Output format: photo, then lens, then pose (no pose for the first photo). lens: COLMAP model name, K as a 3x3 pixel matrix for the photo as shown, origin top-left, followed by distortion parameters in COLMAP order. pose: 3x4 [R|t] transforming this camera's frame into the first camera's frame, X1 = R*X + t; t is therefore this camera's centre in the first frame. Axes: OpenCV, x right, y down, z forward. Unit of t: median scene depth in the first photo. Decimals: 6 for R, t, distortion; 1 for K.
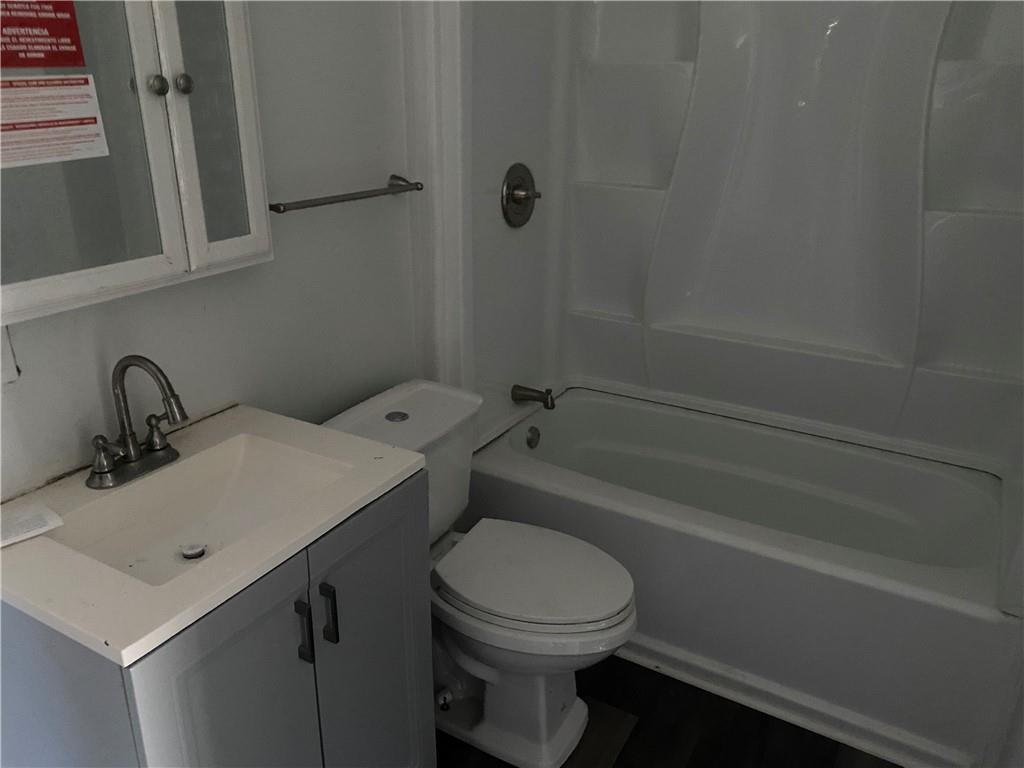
lens RADIAL K [[785.4, 0, 512.0], [0, 785.4, 384.0], [0, 0, 1]] dist [0.068260, -0.070031]
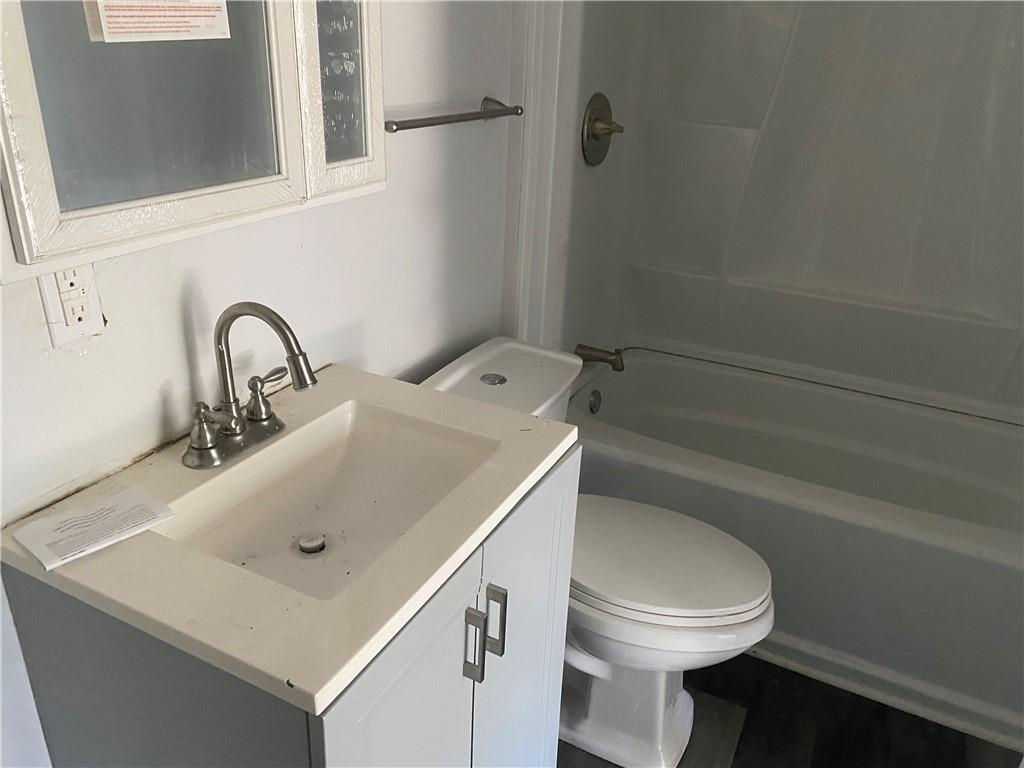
lens RADIAL K [[785.4, 0, 512.0], [0, 785.4, 384.0], [0, 0, 1]] dist [0.068260, -0.070031]
pose [[0.997986, 0.008164, 0.062907, -0.239482], [-0.011480, 0.998553, 0.052532, 0.000728], [-0.062387, -0.053149, 0.996636, 0.174738]]
